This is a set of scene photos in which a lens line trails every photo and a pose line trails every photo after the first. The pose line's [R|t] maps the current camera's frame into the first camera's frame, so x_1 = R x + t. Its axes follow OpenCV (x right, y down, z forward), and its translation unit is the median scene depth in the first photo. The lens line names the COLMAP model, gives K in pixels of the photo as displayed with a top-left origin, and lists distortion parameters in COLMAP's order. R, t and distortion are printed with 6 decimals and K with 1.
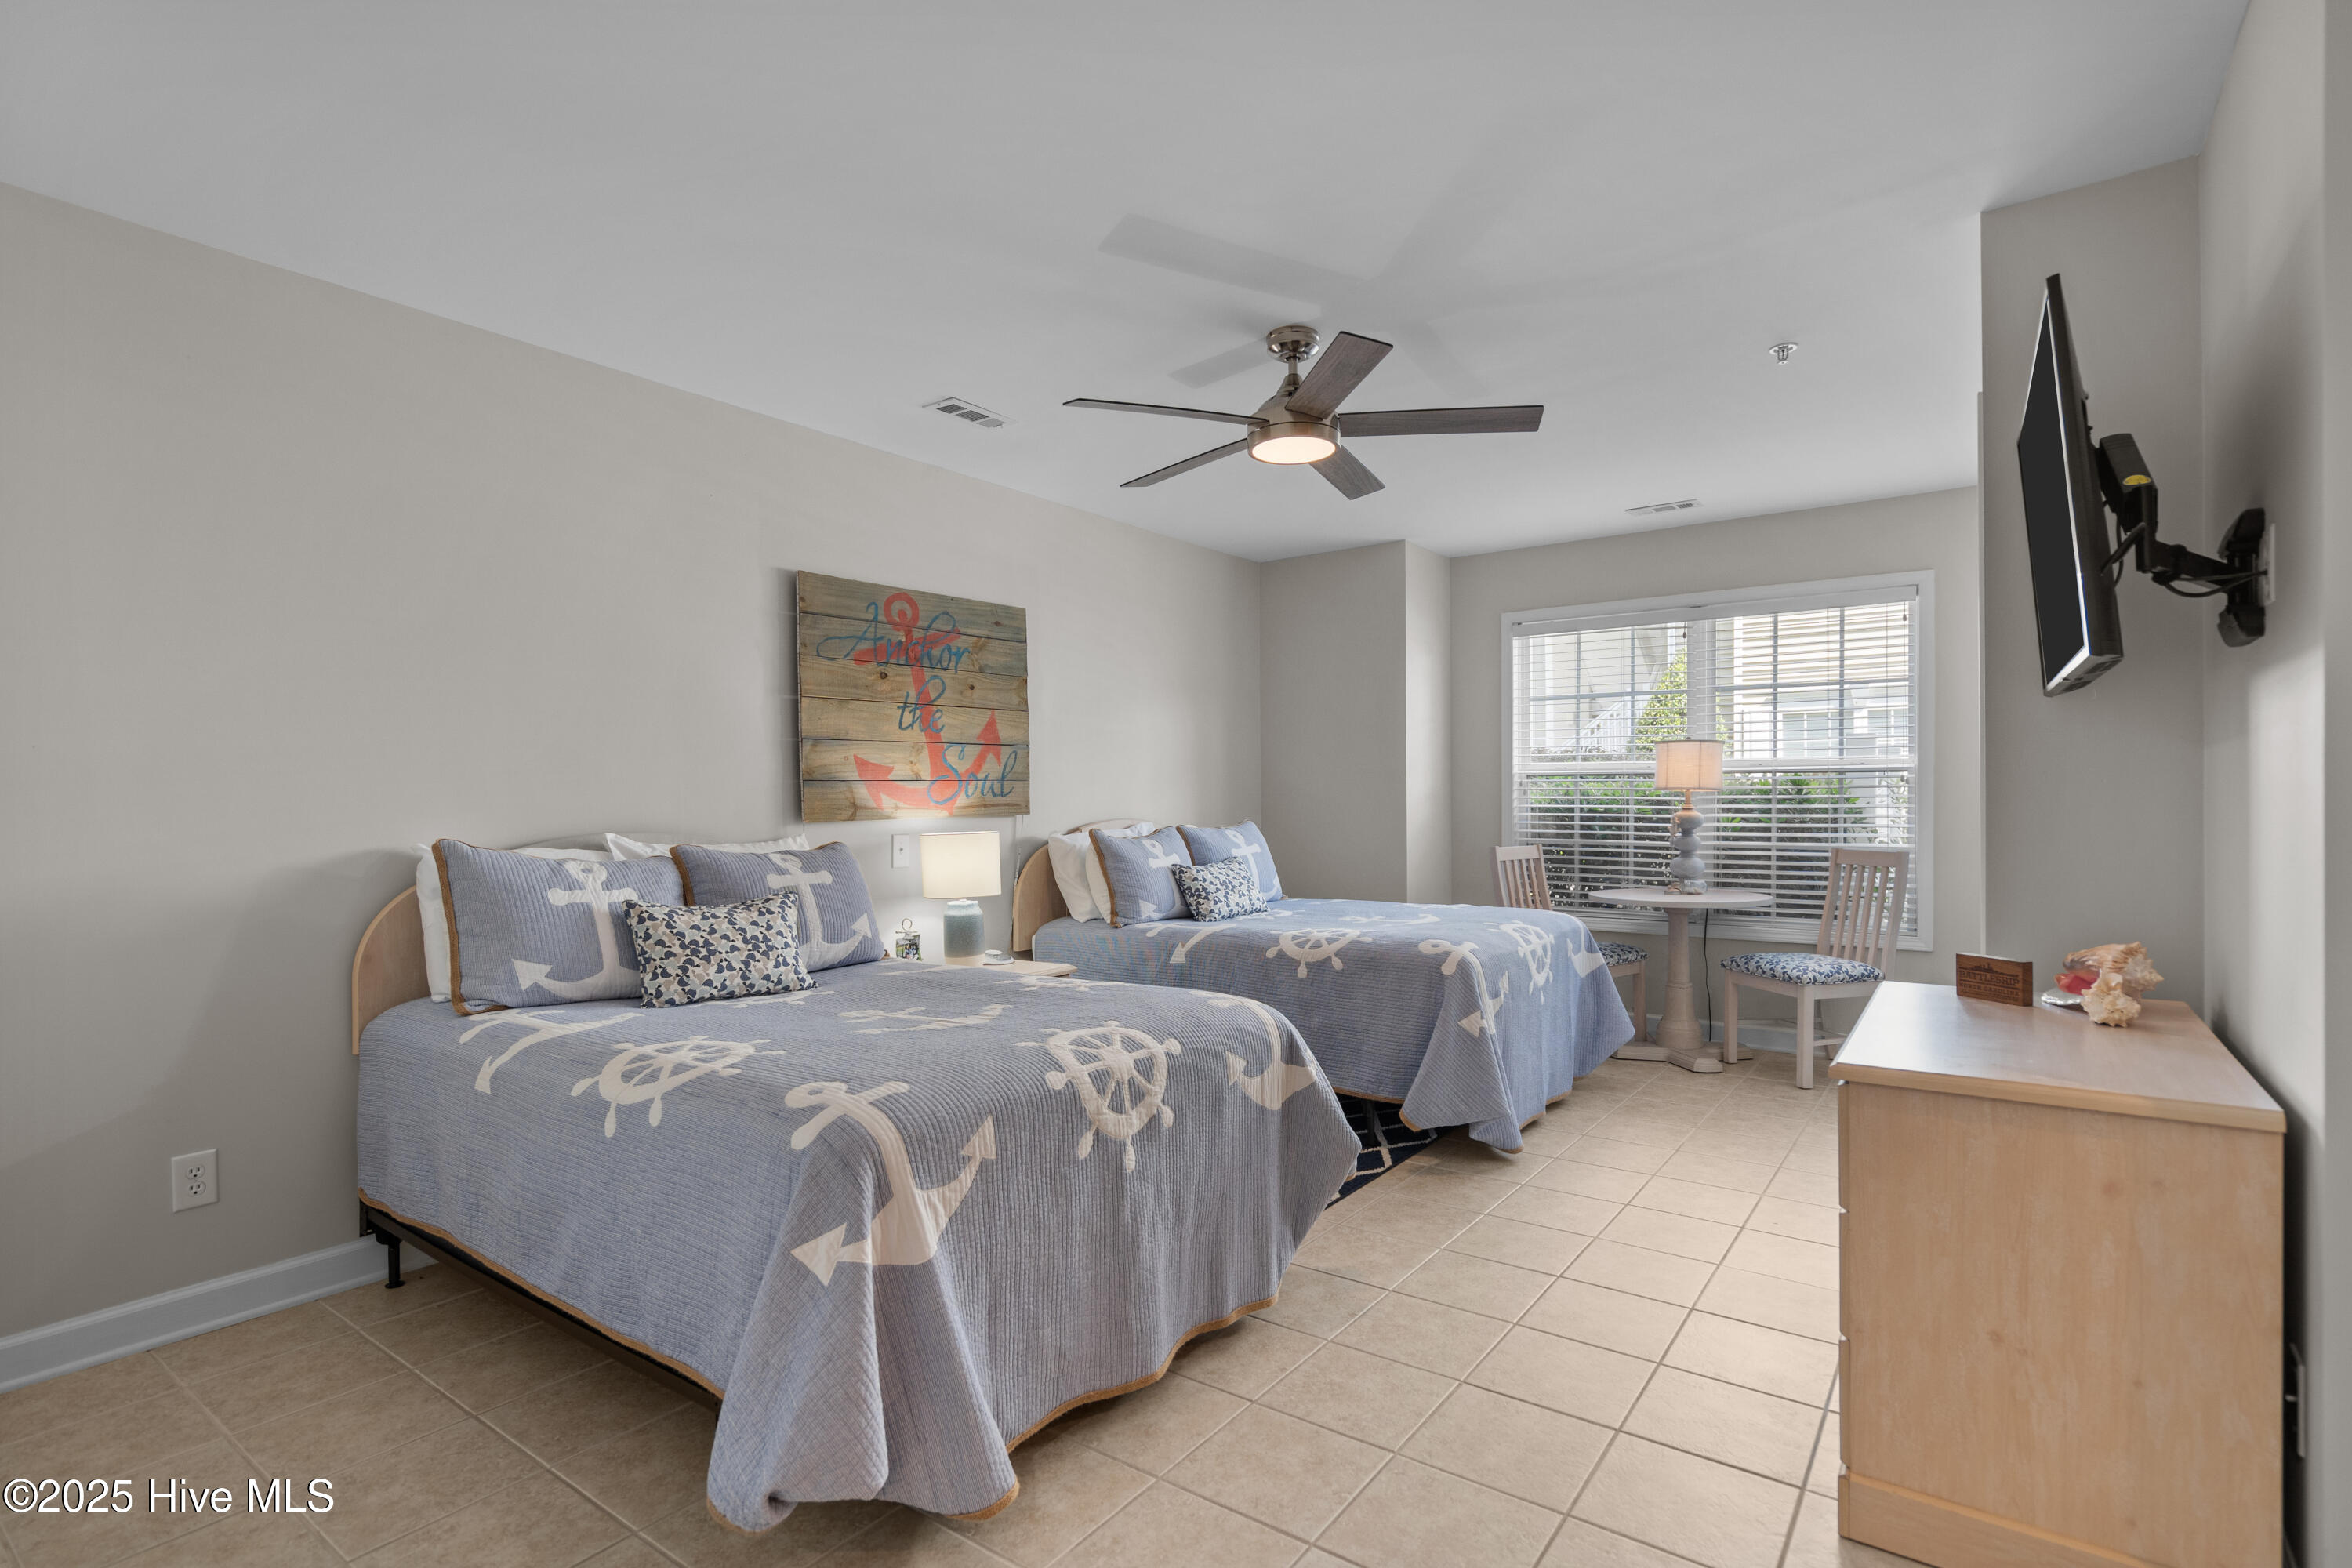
lens RADIAL K [[1134.5, 0, 1176.0], [0, 1134.5, 784.0], [0, 0, 1]] dist [0.000329, 0.000133]
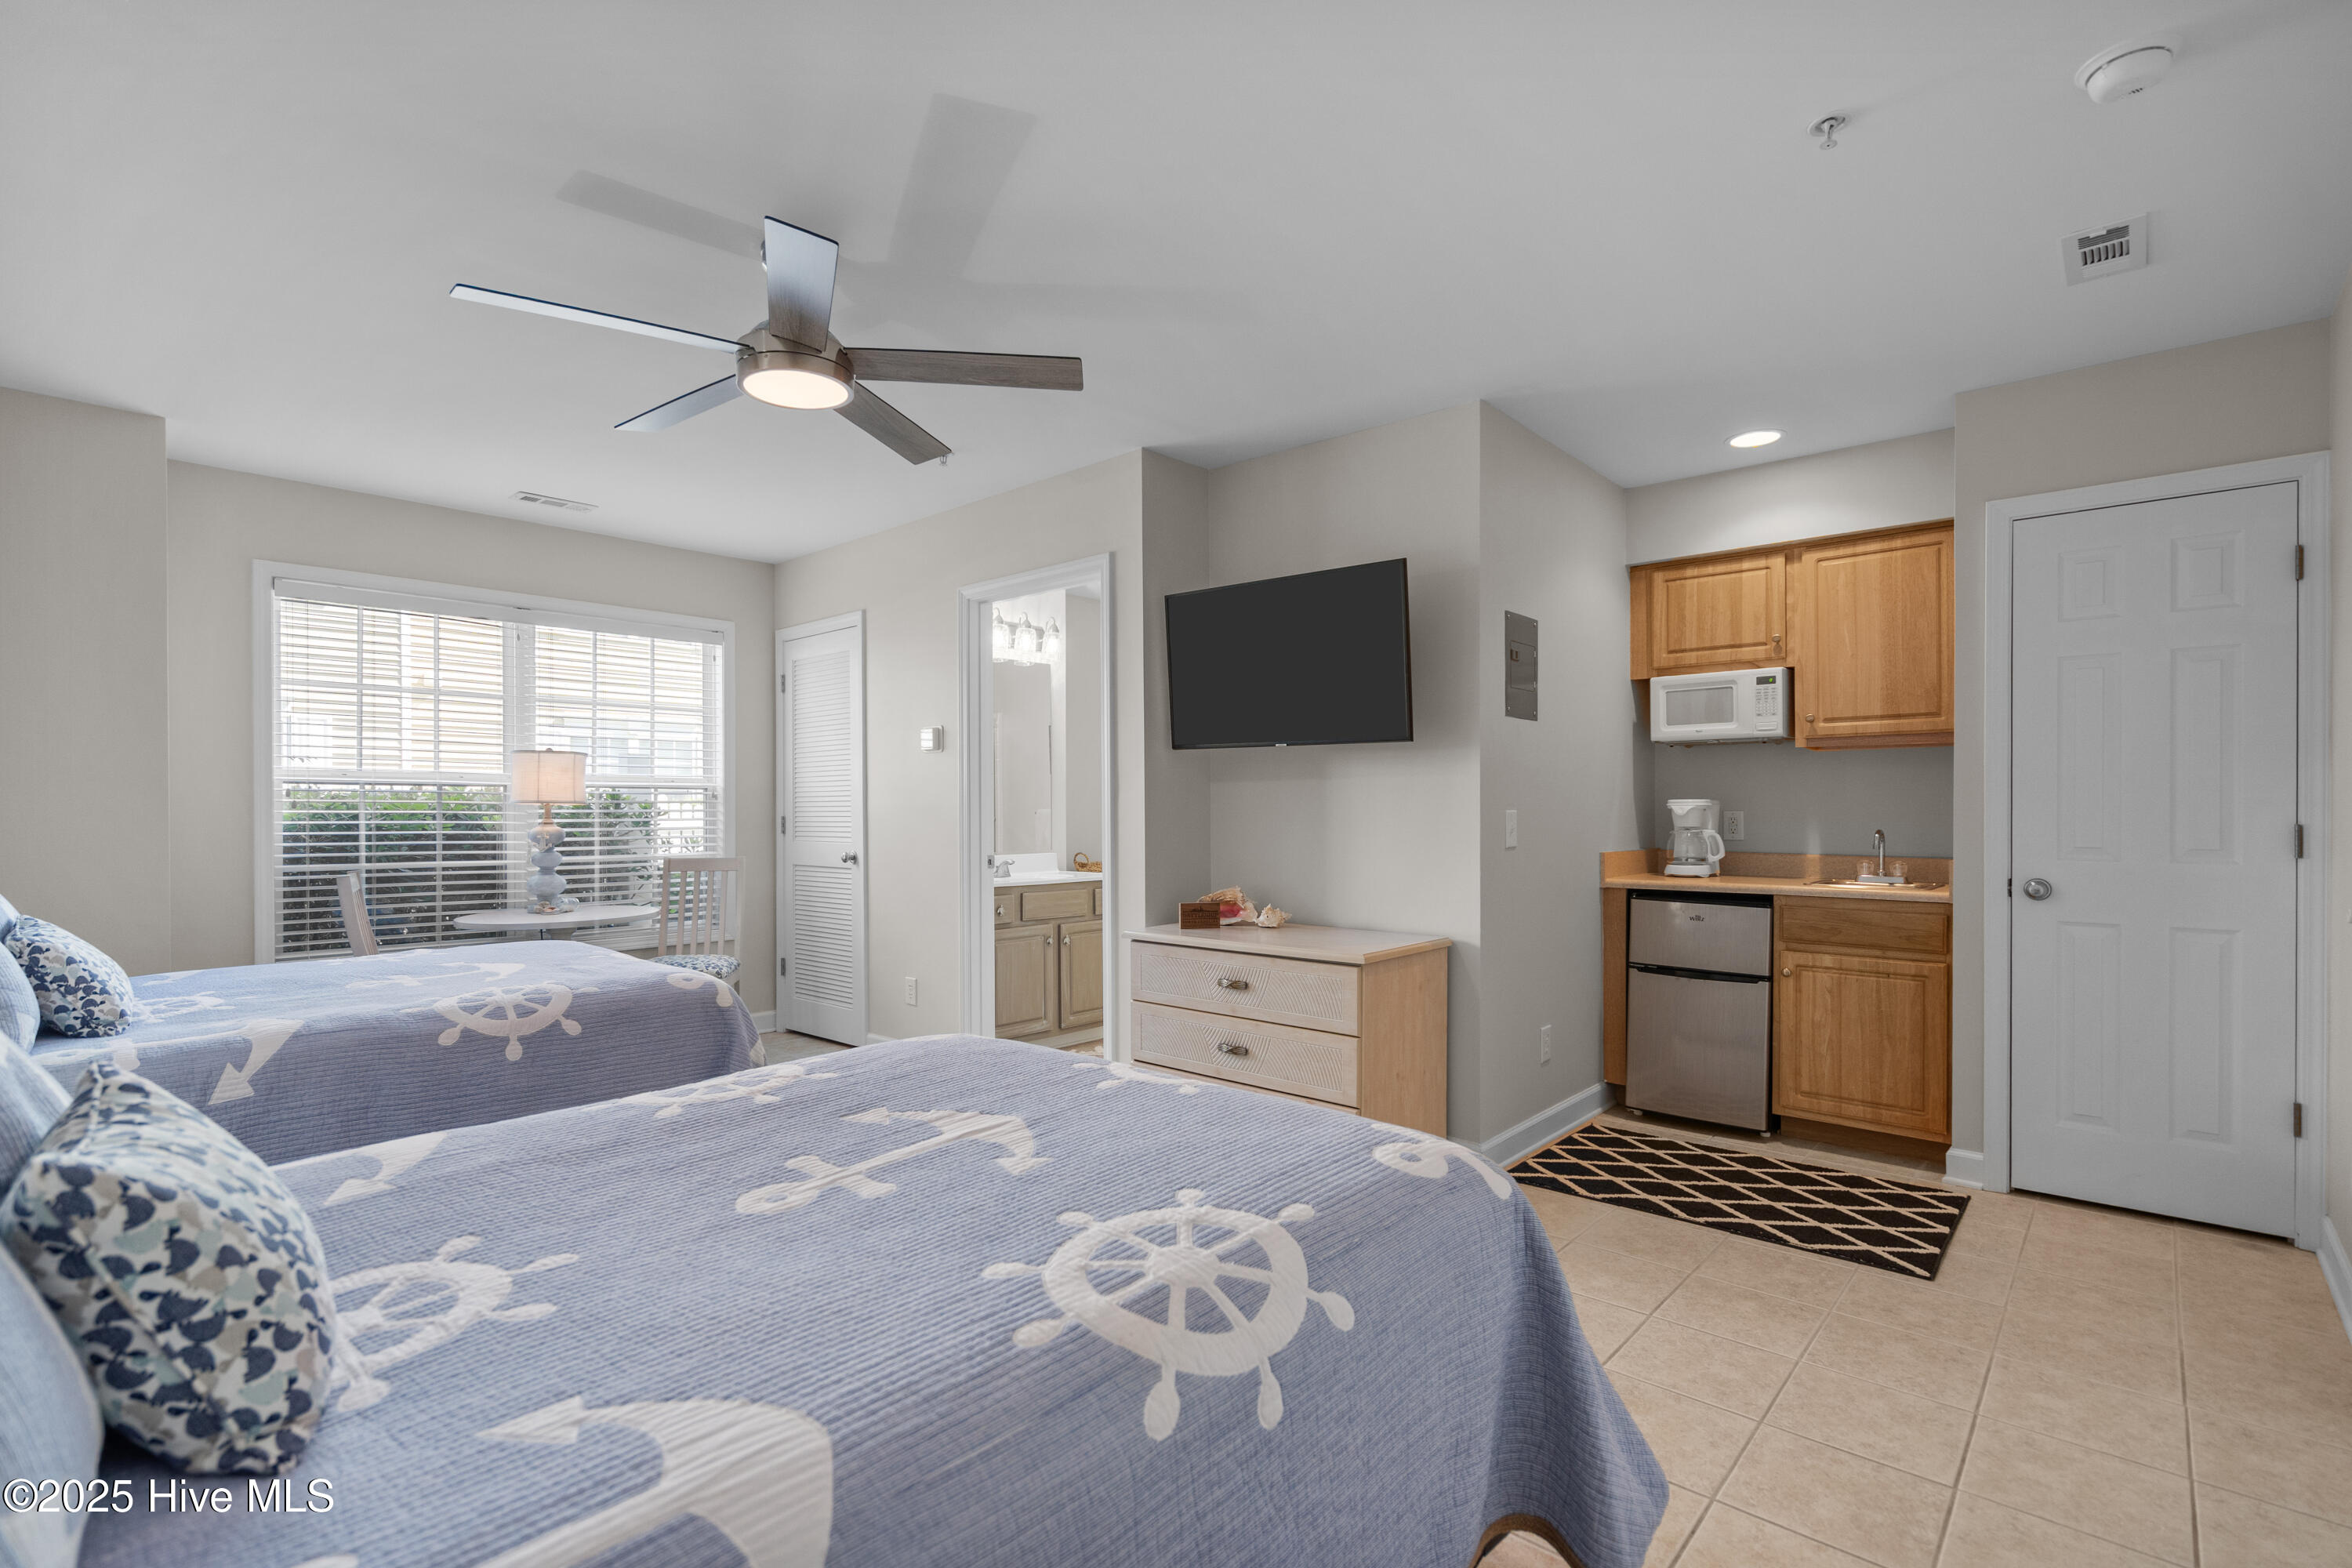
lens RADIAL K [[1081.0, 0, 1178.6], [0, 1081.0, 796.6], [0, 0, 1]] dist [-0.004002, 0.000551]
pose [[0.097132, 0.016001, 0.995143, -0.401920], [-0.007049, 0.999857, -0.015388, 0.009703], [-0.995247, -0.005520, 0.097230, 0.396842]]
